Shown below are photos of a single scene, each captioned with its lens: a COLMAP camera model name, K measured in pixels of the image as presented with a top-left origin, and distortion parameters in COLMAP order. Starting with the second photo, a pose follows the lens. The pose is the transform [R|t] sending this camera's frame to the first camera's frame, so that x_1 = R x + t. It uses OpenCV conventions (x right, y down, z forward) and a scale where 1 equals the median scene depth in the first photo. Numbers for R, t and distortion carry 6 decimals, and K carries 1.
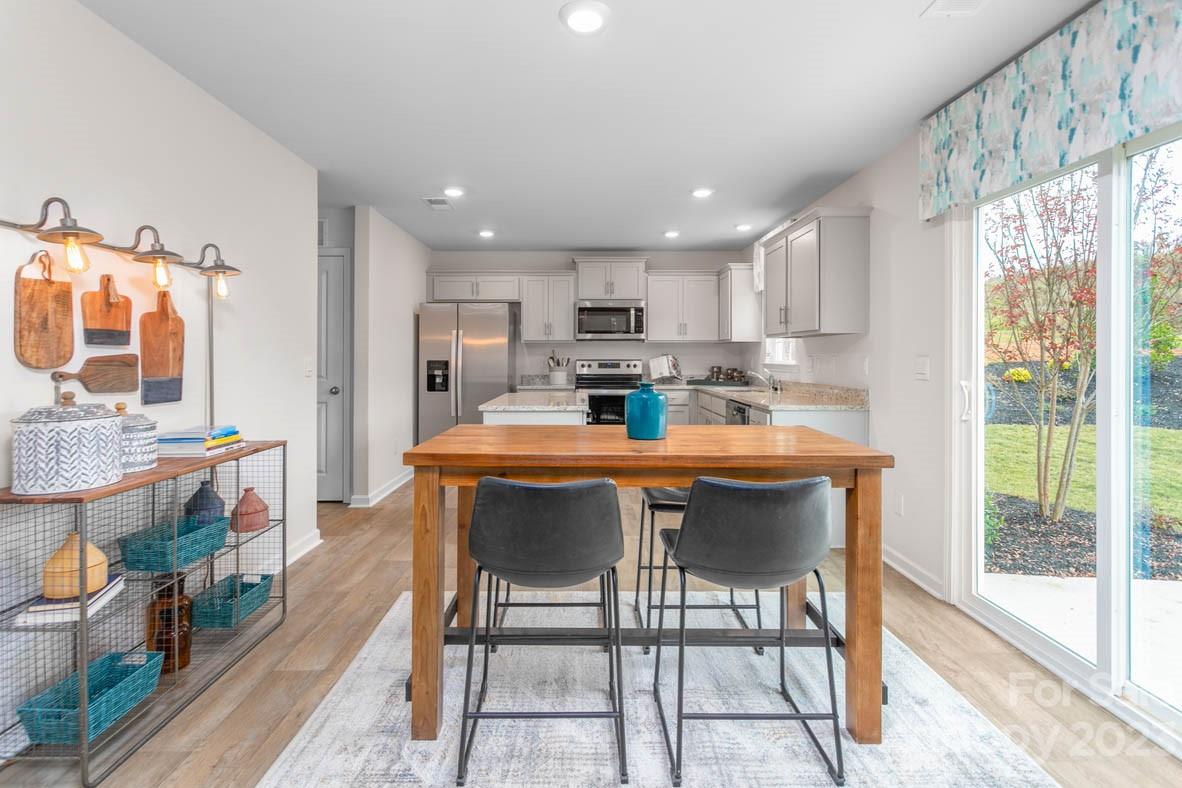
lens RADIAL K [[579.0, 0, 588.7], [0, 579.0, 349.0], [0, 0, 1]] dist [0.000179, 0.000216]
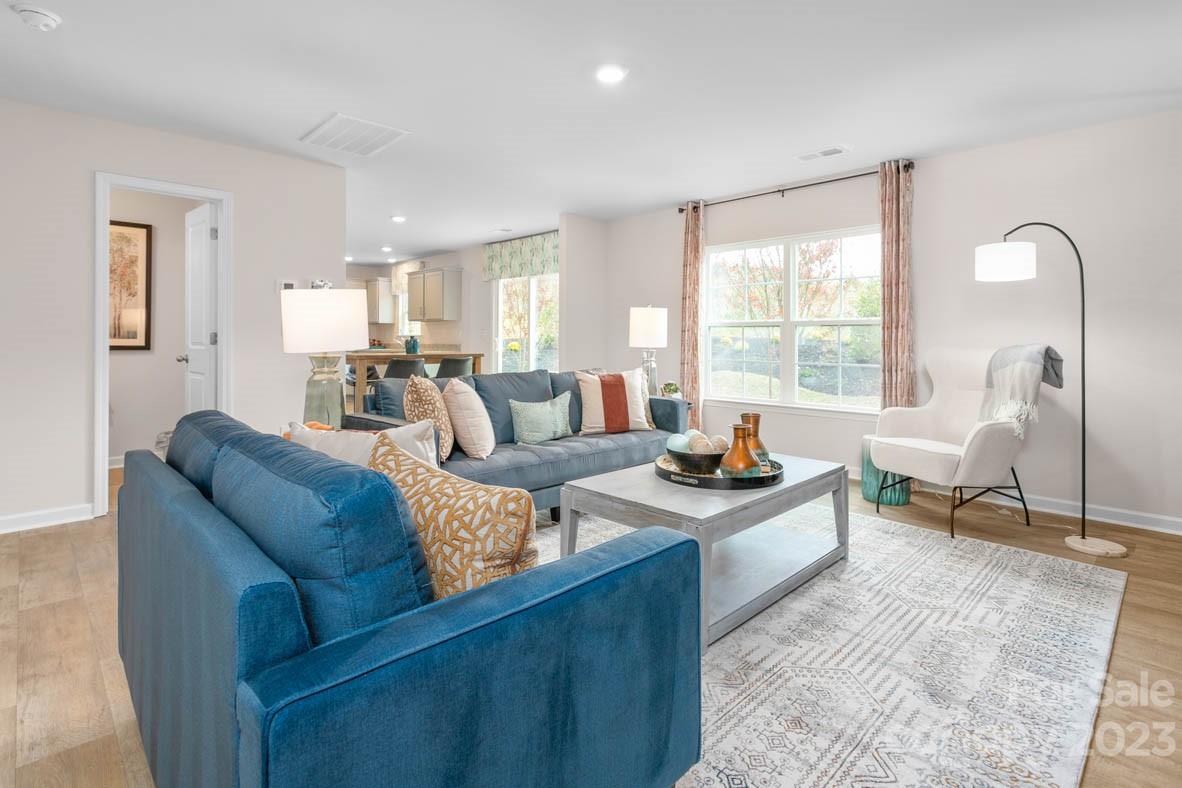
lens RADIAL K [[579.0, 0, 588.7], [0, 579.0, 349.0], [0, 0, 1]] dist [0.000179, 0.000216]
pose [[0.722791, -0.014393, 0.690917, -0.486960], [-0.007549, 0.999559, 0.028720, 0.011243], [-0.691025, -0.025974, 0.722364, -0.676349]]
